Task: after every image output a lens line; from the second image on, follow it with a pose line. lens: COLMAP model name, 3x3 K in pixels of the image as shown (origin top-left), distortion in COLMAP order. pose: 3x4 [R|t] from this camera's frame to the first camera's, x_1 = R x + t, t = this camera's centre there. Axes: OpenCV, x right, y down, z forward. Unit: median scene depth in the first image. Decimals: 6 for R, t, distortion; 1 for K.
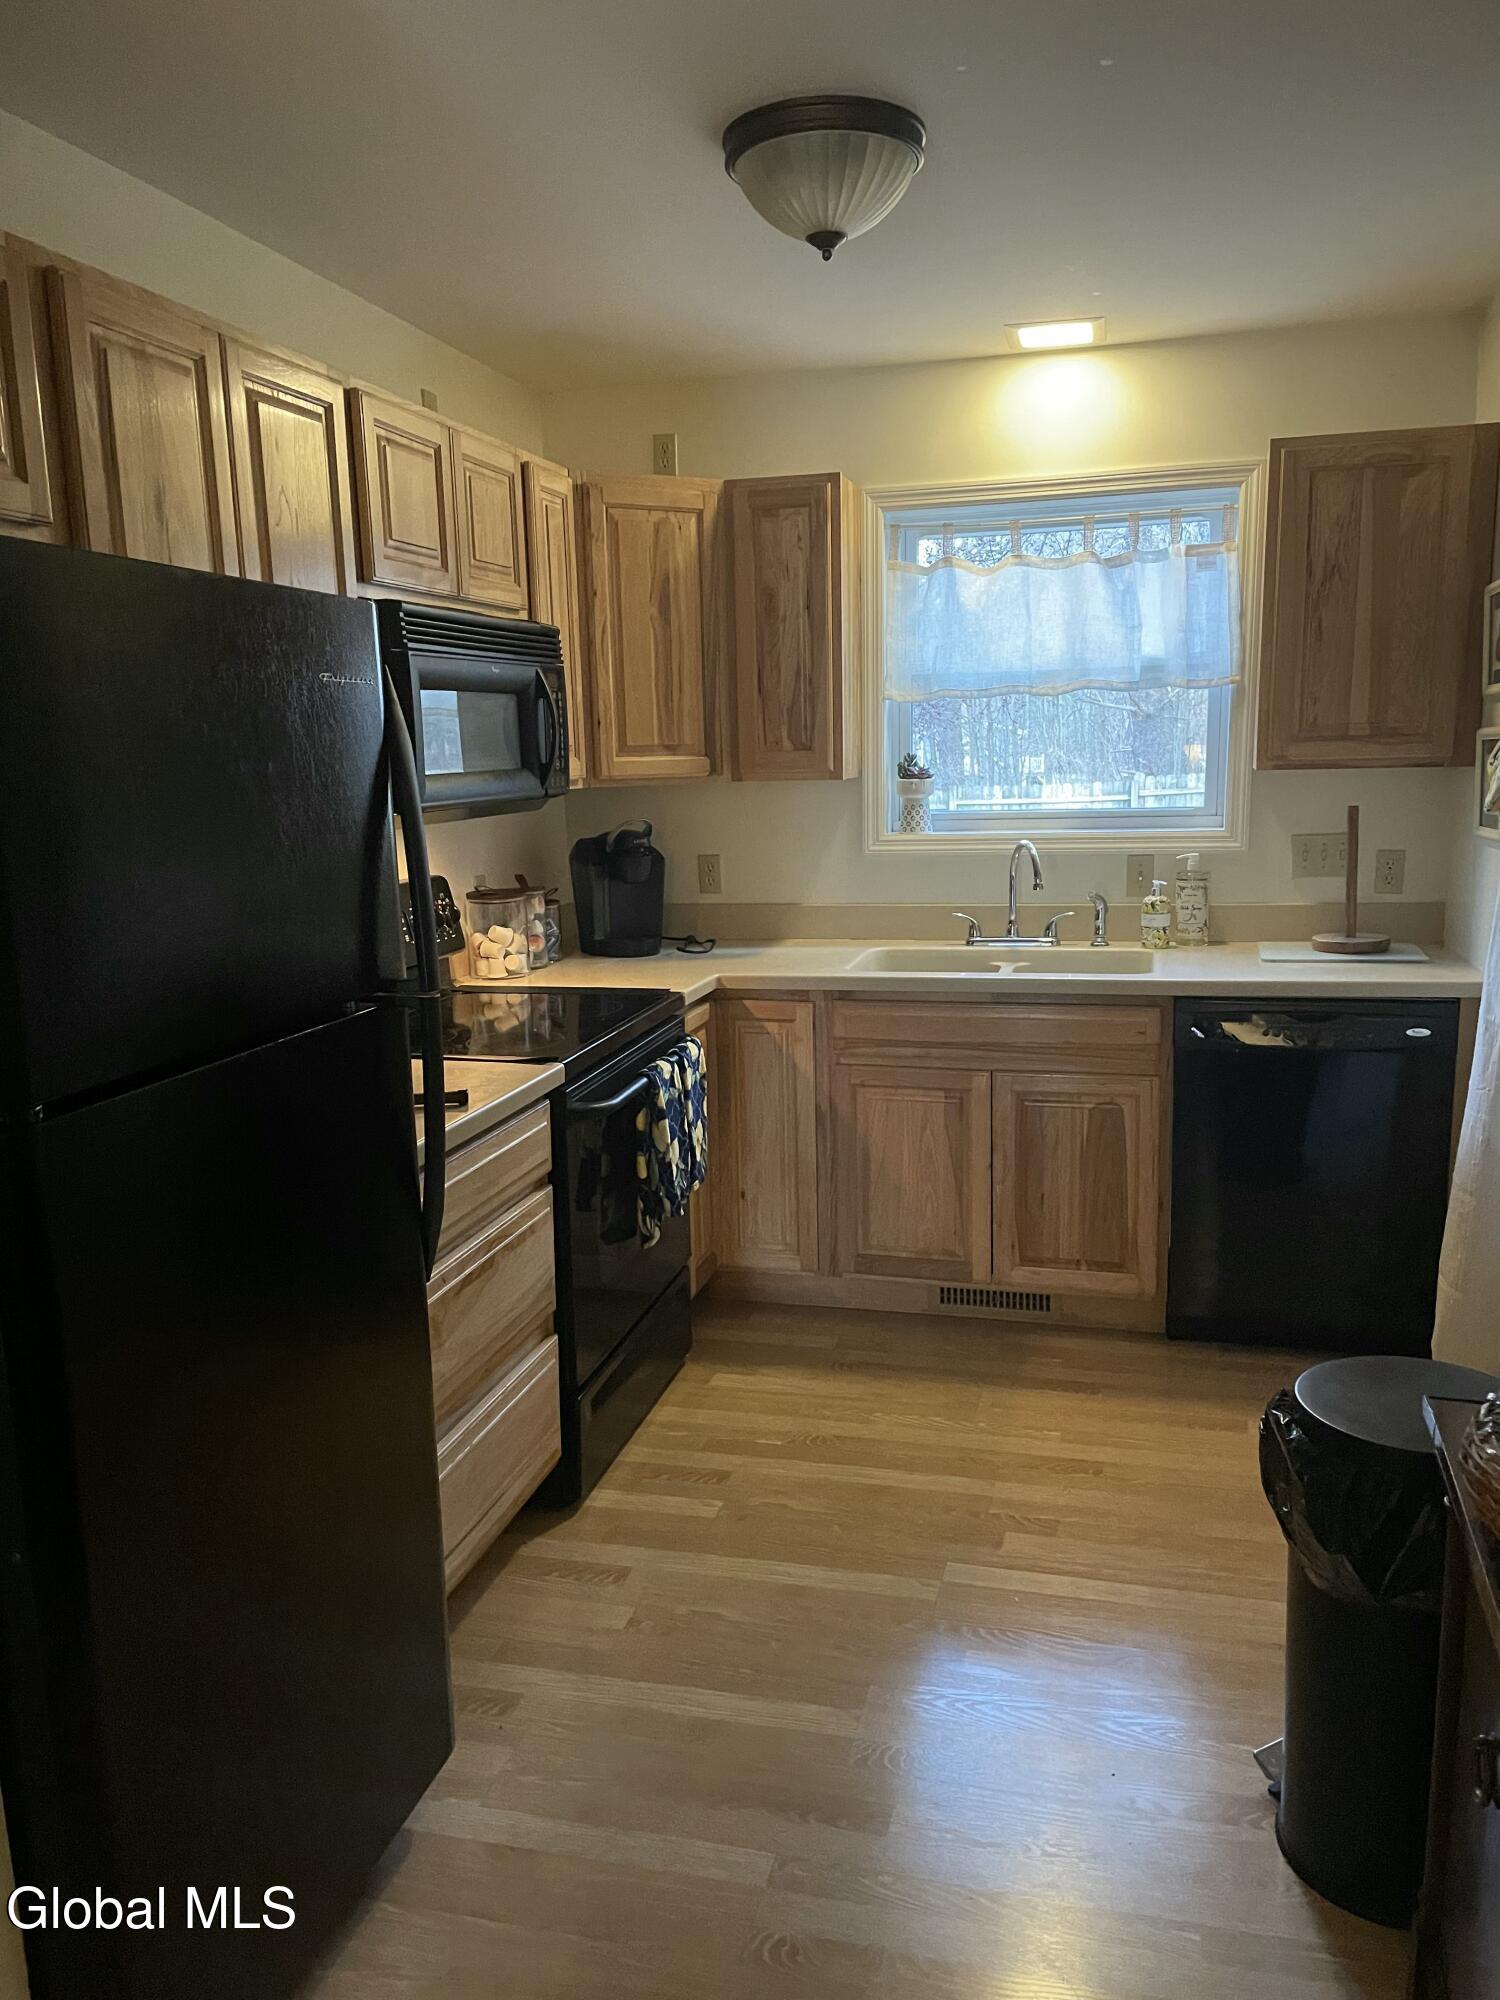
lens RADIAL K [[1607.9, 0, 750.0], [0, 1607.9, 1000.0], [0, 0, 1]] dist [0.001472, 0.001506]
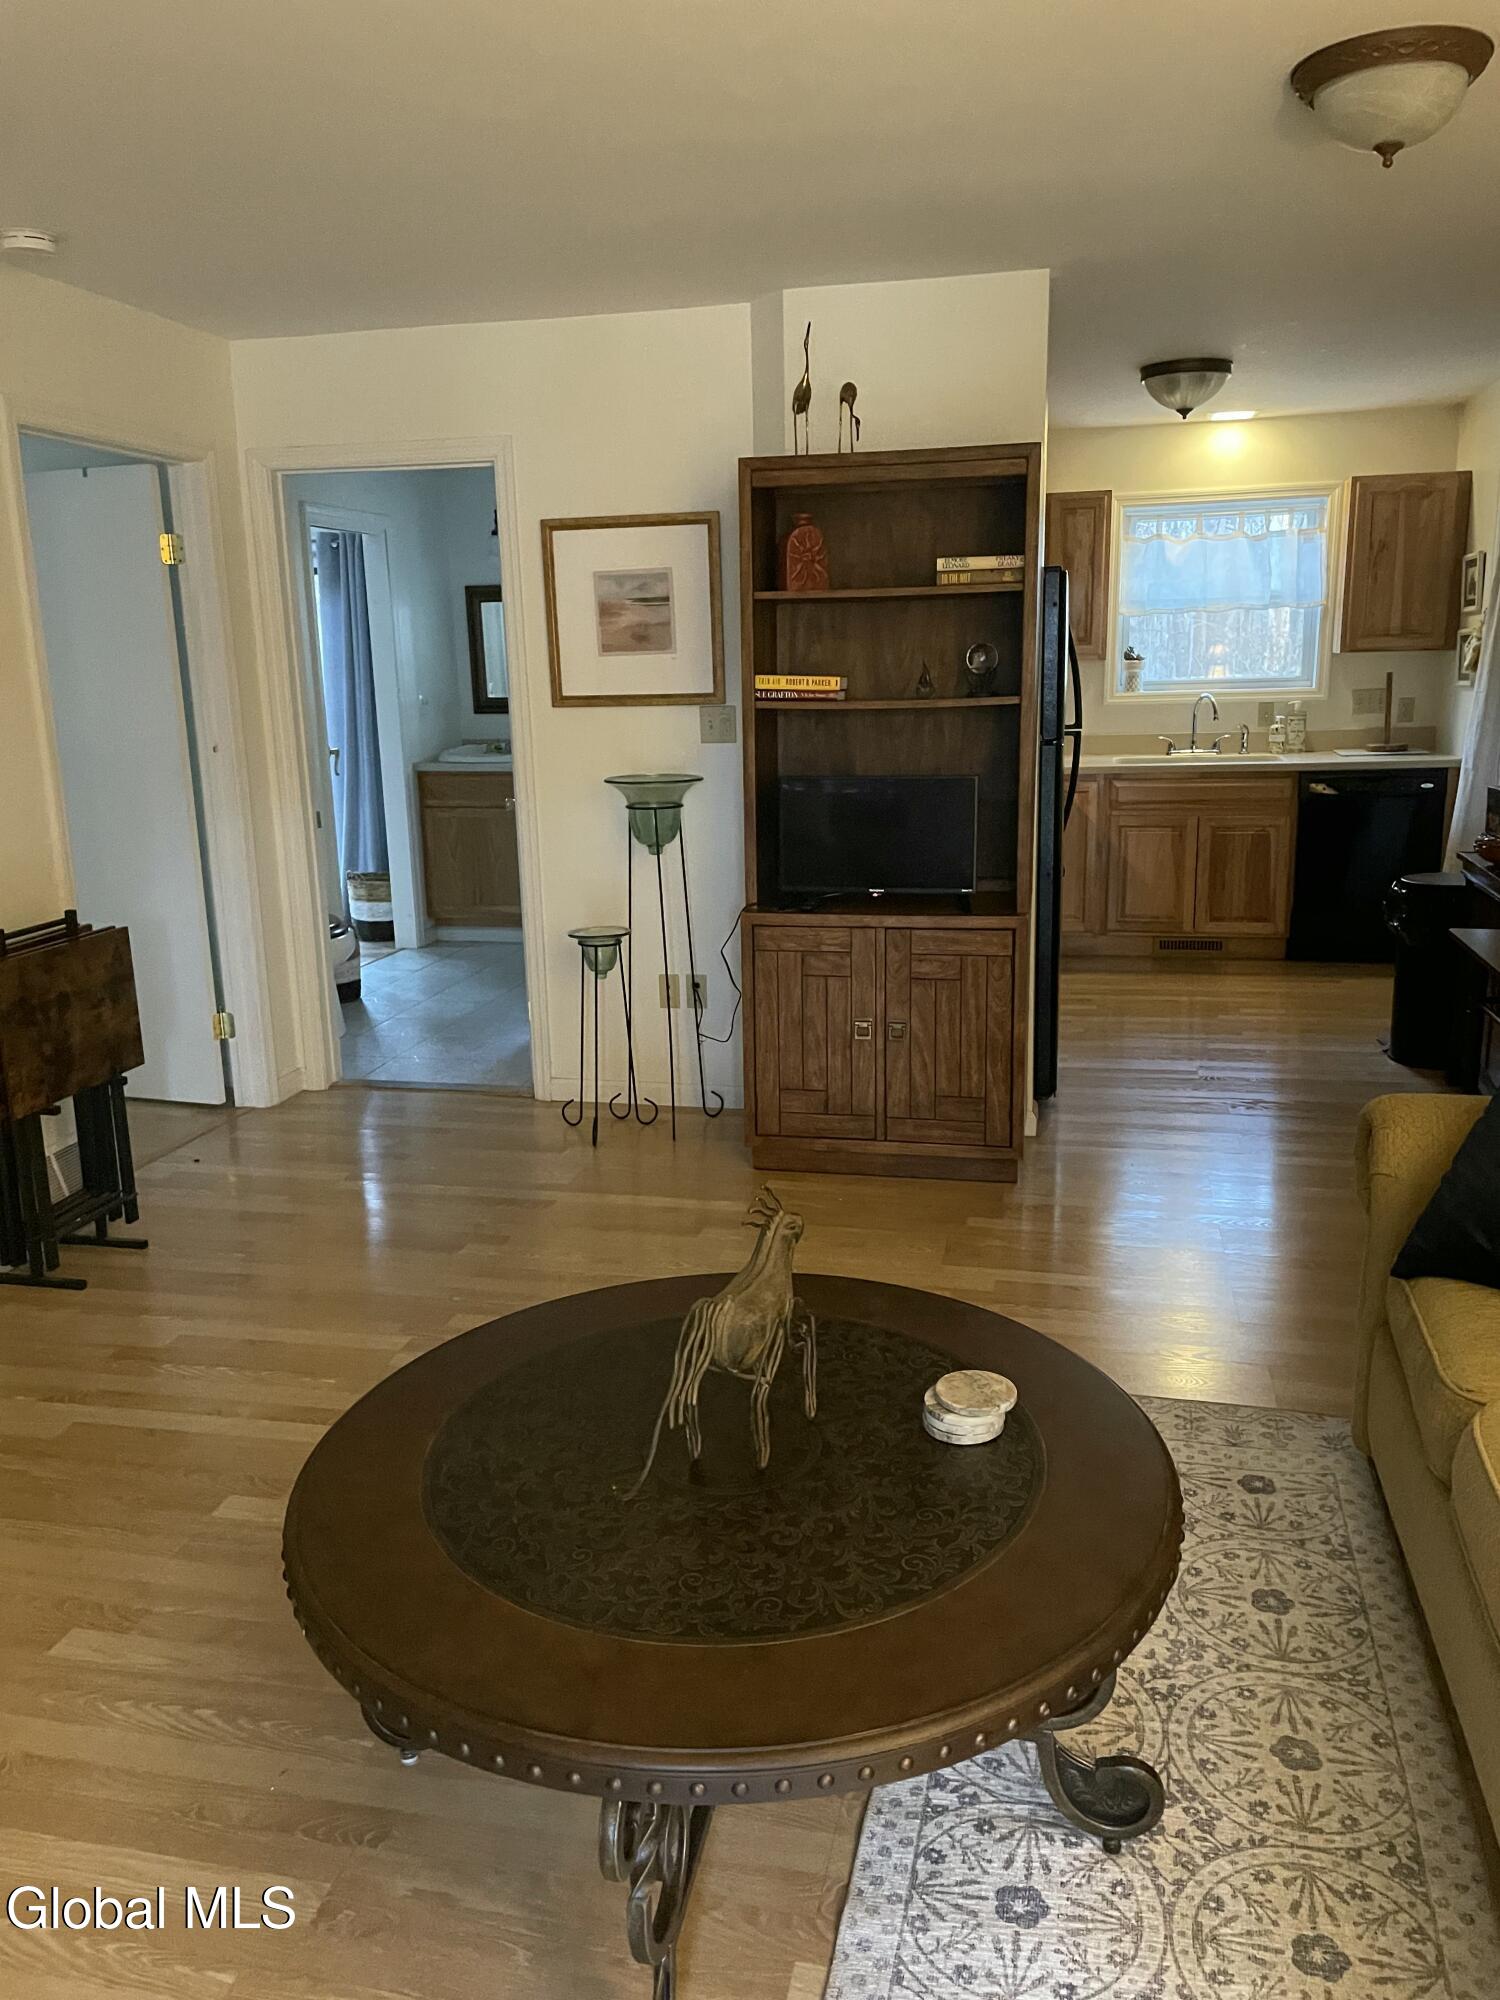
lens RADIAL K [[1532.1, 0, 750.0], [0, 1532.1, 1000.0], [0, 0, 1]] dist [-0.025904, -0.001572]
pose [[0.999862, -0.009822, 0.013370, -0.378976], [0.008973, 0.998024, 0.062188, 0.136609], [-0.013954, -0.062060, 0.997975, -0.746263]]
